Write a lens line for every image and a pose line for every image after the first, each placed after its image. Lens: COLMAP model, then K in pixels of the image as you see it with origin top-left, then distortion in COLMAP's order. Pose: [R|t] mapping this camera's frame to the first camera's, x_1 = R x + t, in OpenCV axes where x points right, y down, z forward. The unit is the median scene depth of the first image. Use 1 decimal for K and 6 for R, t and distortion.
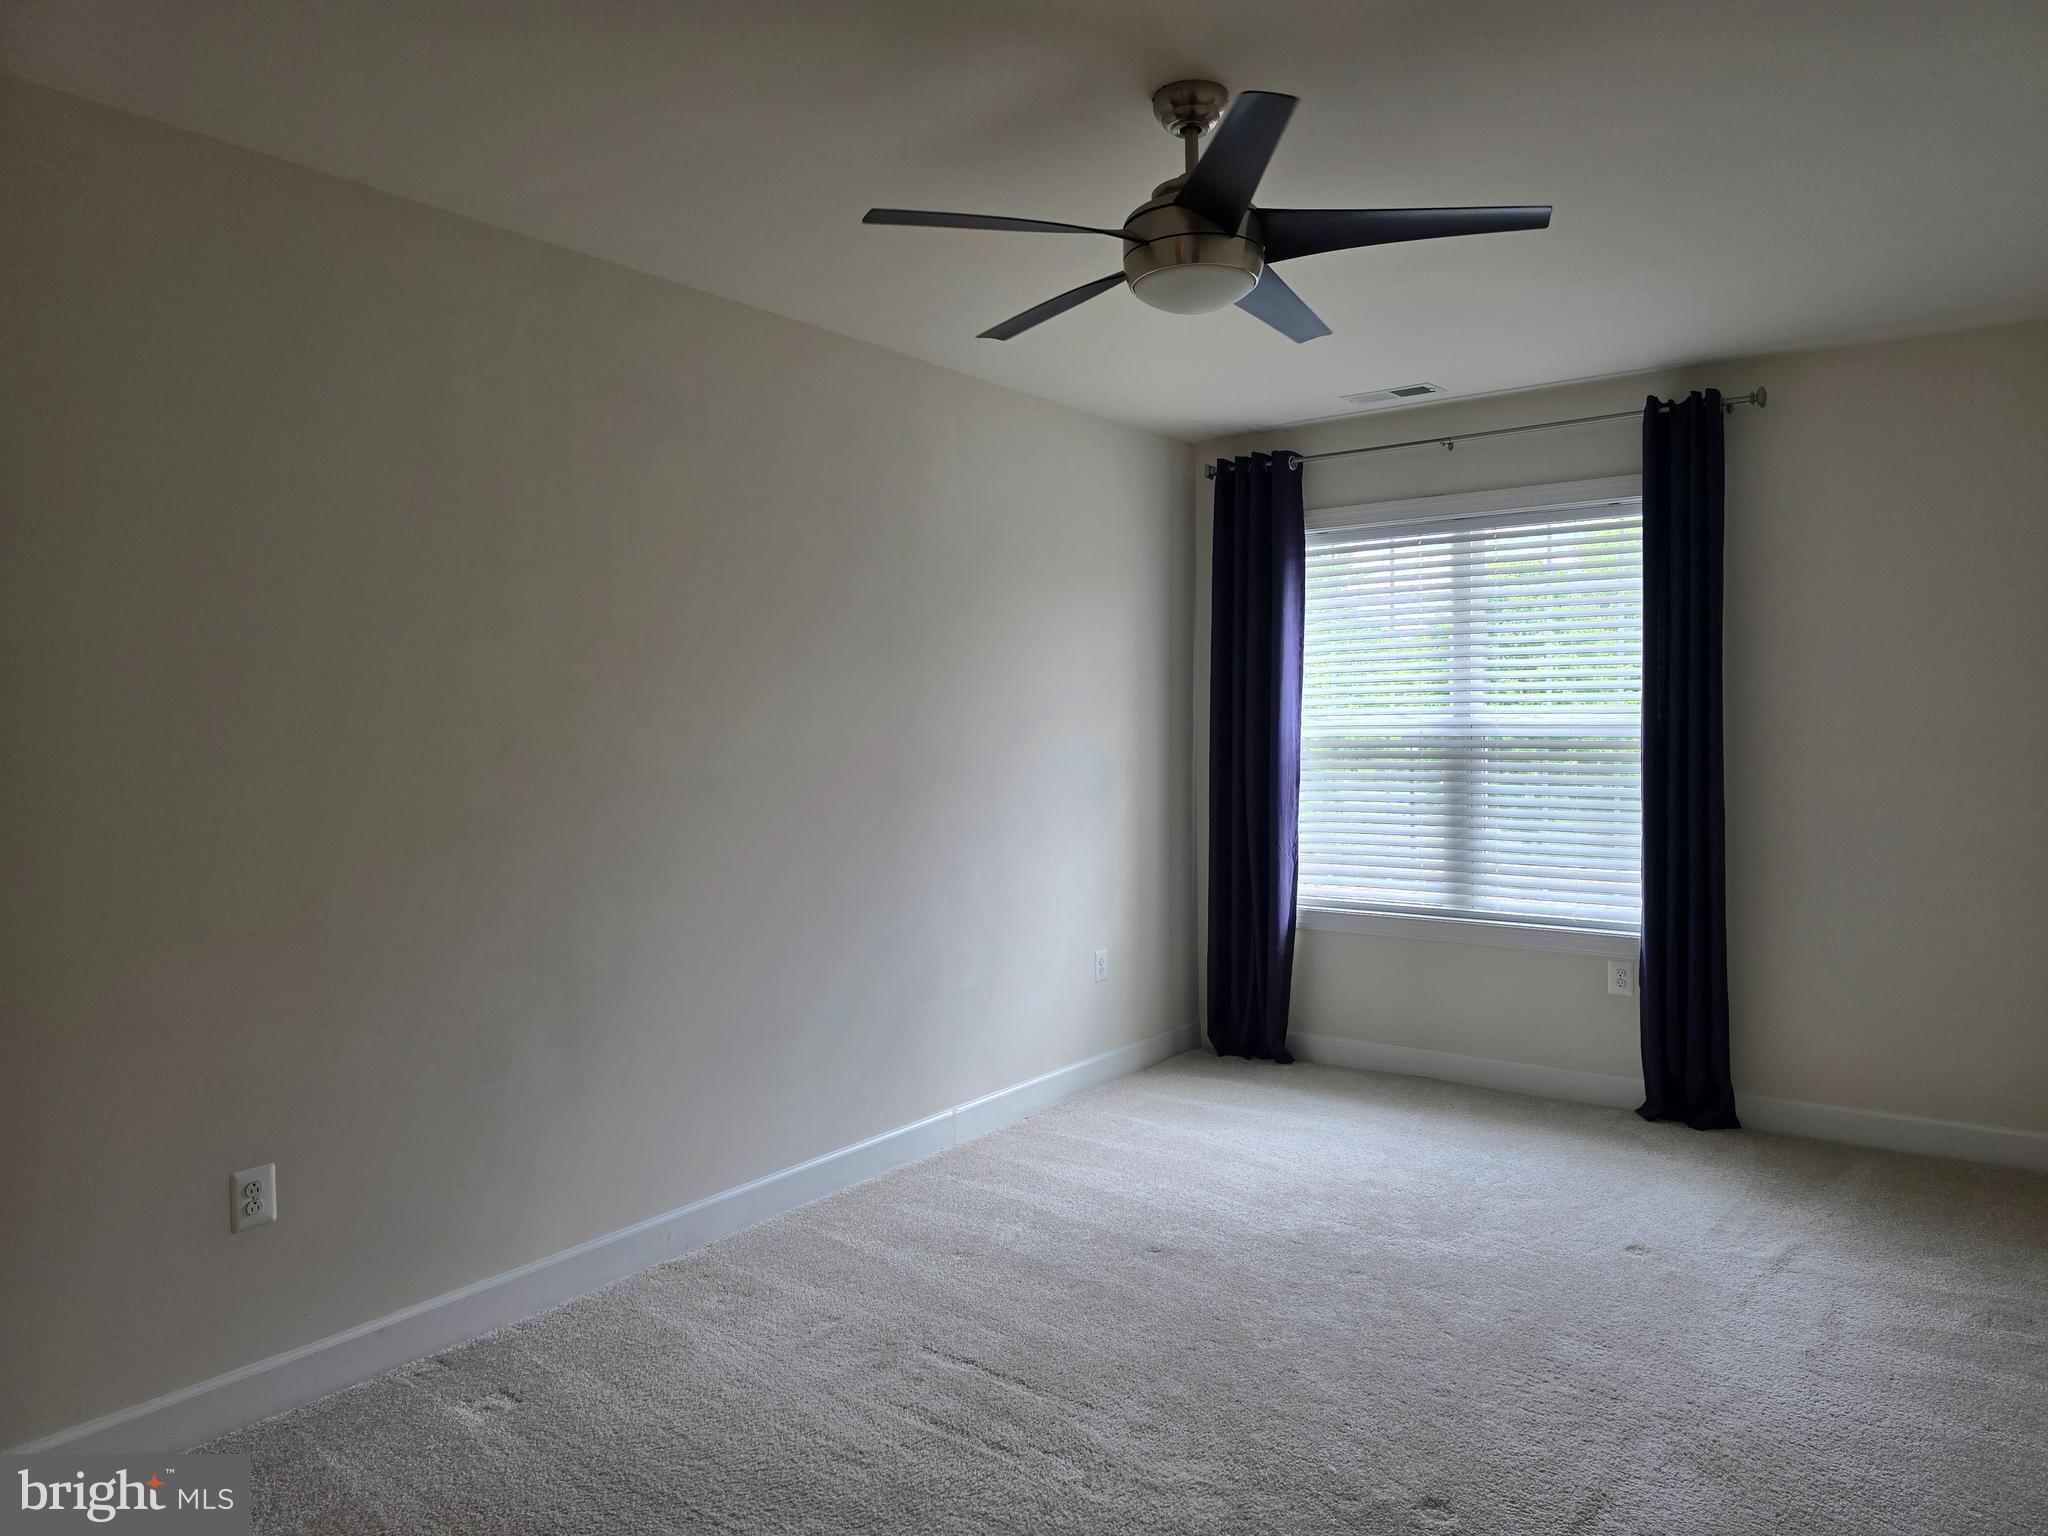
lens RADIAL K [[1226.3, 0, 1017.9], [0, 1226.3, 765.5], [0, 0, 1]] dist [0.072192, -0.053887]
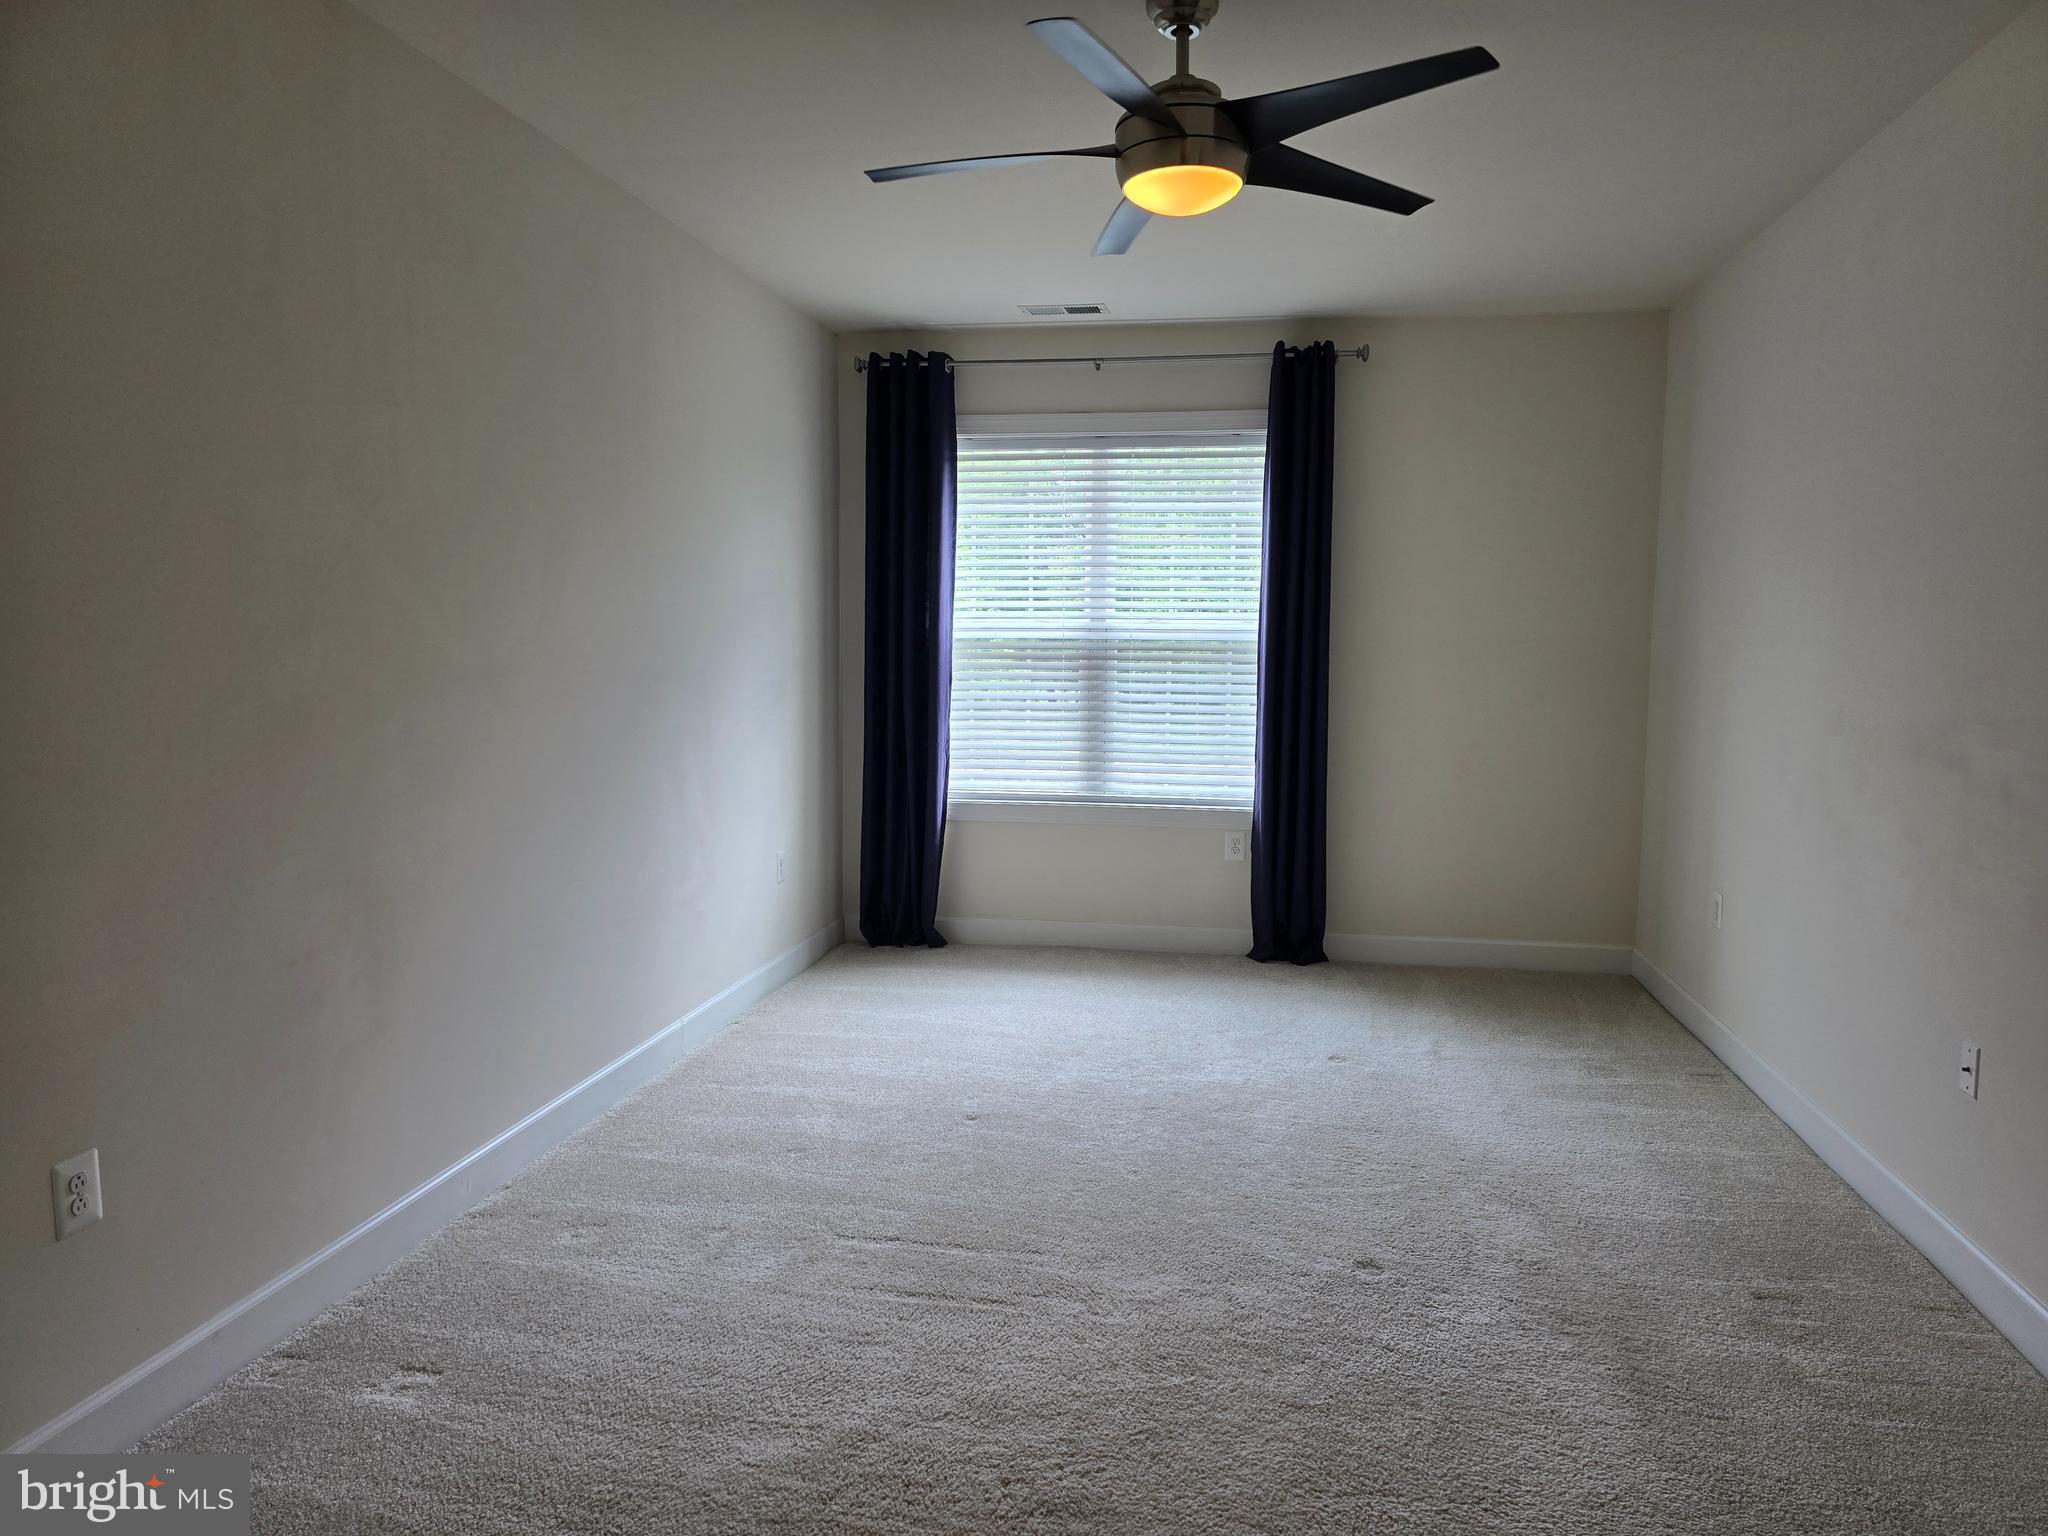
lens RADIAL K [[1226.3, 0, 1017.9], [0, 1226.3, 765.5], [0, 0, 1]] dist [0.072192, -0.053887]
pose [[0.912543, -0.026927, 0.408092, -0.168048], [-0.003760, 0.997236, 0.074207, 0.008660], [-0.408963, -0.069251, 0.909920, 0.030850]]
